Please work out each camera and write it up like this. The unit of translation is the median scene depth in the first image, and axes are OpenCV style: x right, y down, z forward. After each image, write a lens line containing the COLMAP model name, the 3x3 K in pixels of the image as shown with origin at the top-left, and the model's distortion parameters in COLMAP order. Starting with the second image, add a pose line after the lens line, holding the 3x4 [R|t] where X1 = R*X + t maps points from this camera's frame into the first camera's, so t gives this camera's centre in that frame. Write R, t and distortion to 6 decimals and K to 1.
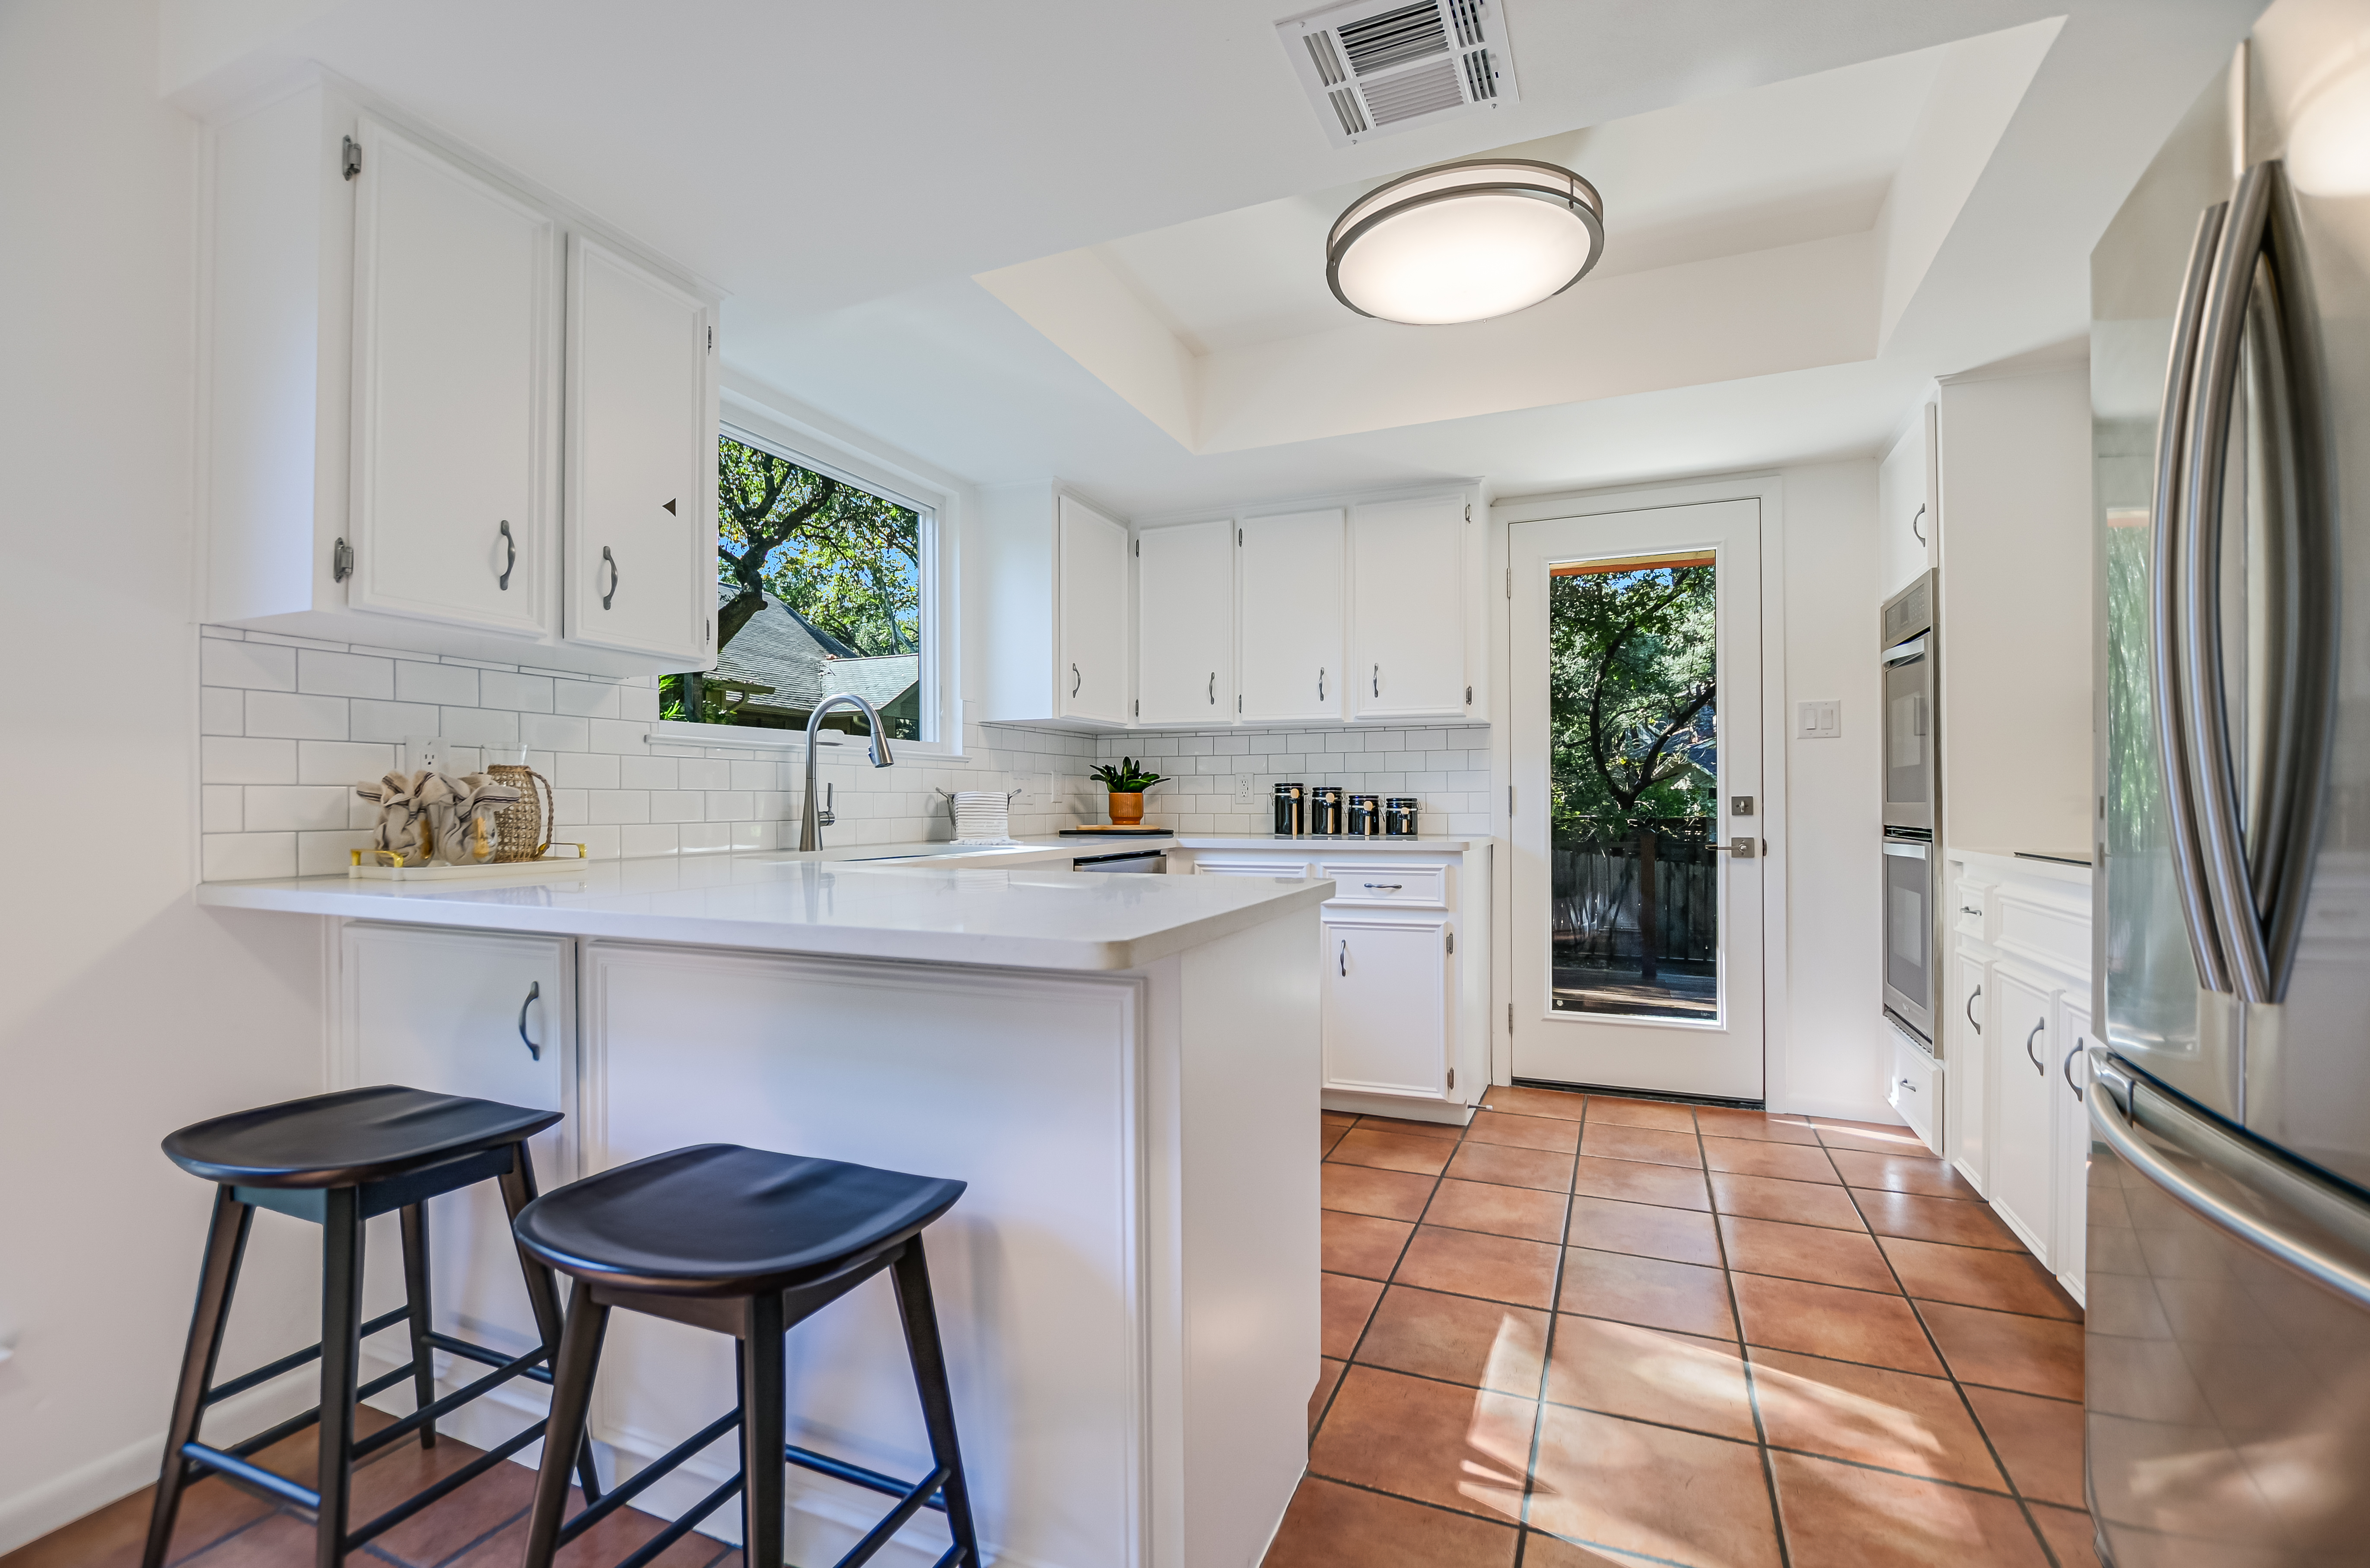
lens RADIAL K [[1044.7, 0, 1196.4], [0, 1044.7, 803.2], [0, 0, 1]] dist [-0.019810, 0.000381]
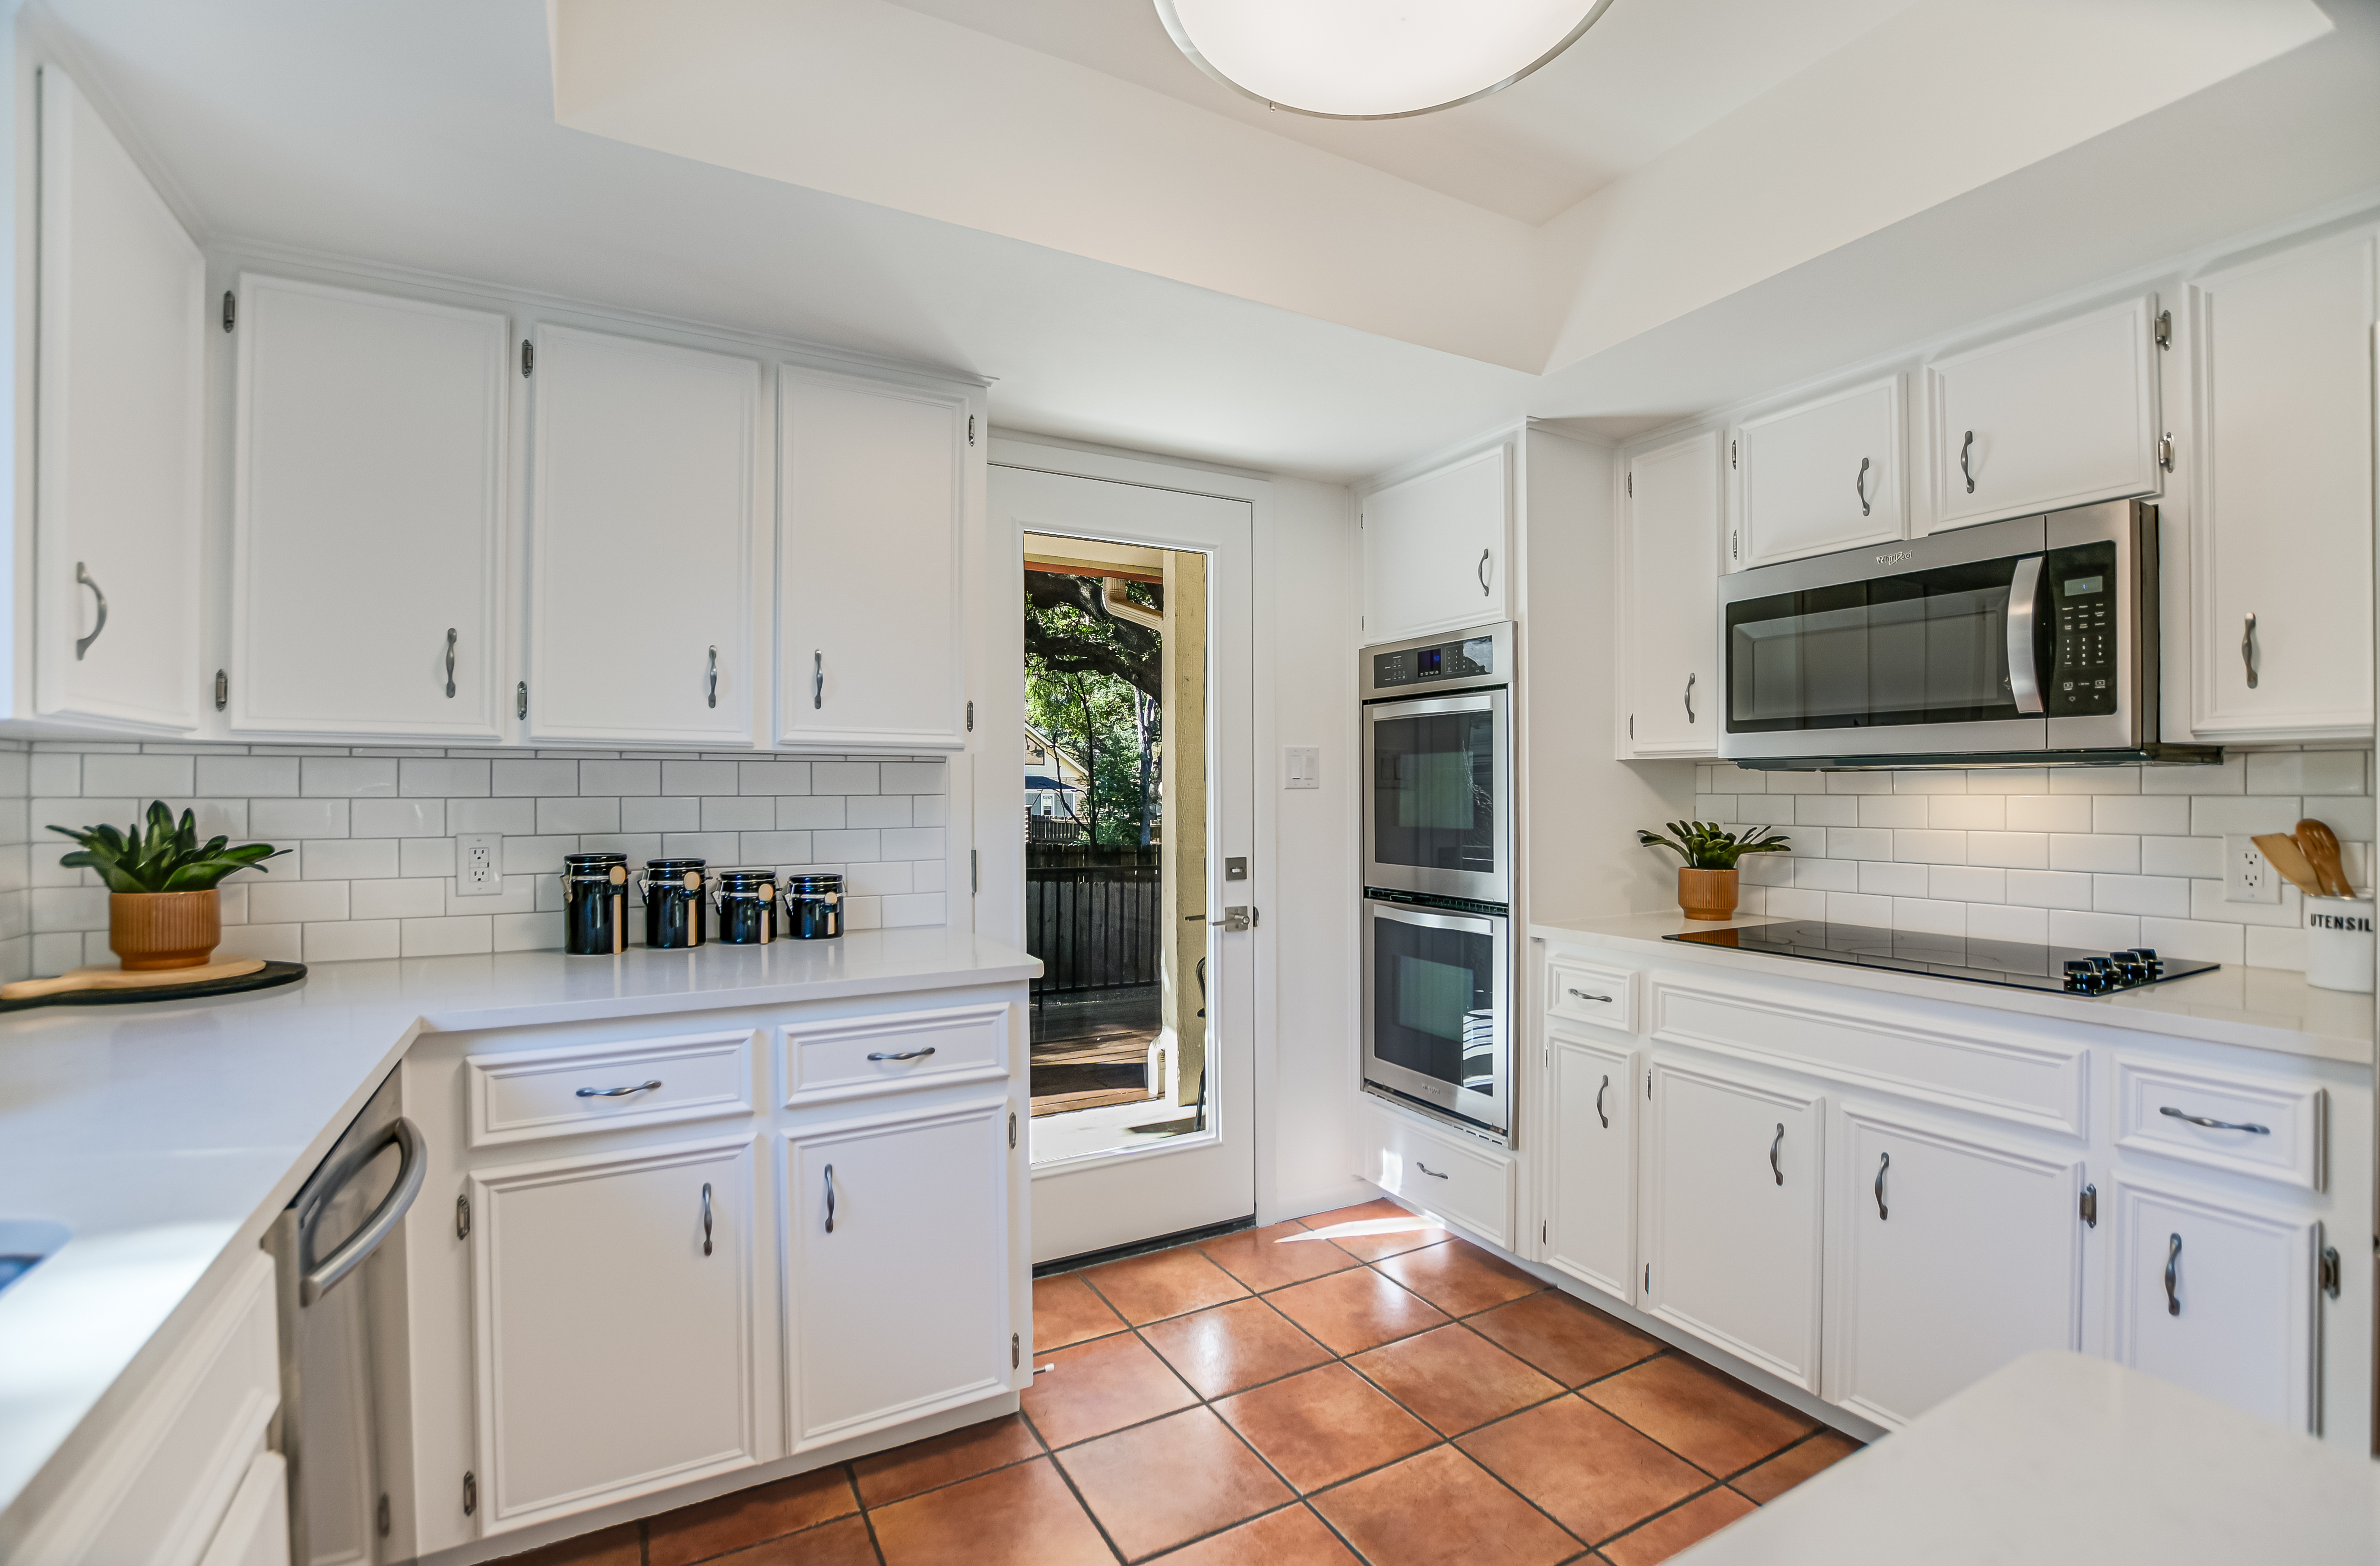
lens RADIAL K [[1053.3, 0, 1180.5], [0, 1053.3, 791.6], [0, 0, 1]] dist [-0.024979, -0.000084]
pose [[0.617275, 0.000950, 0.786747, -0.158505], [-0.001489, 0.999999, -0.000039, -0.056634], [-0.786746, -0.001147, 0.617276, 0.491867]]
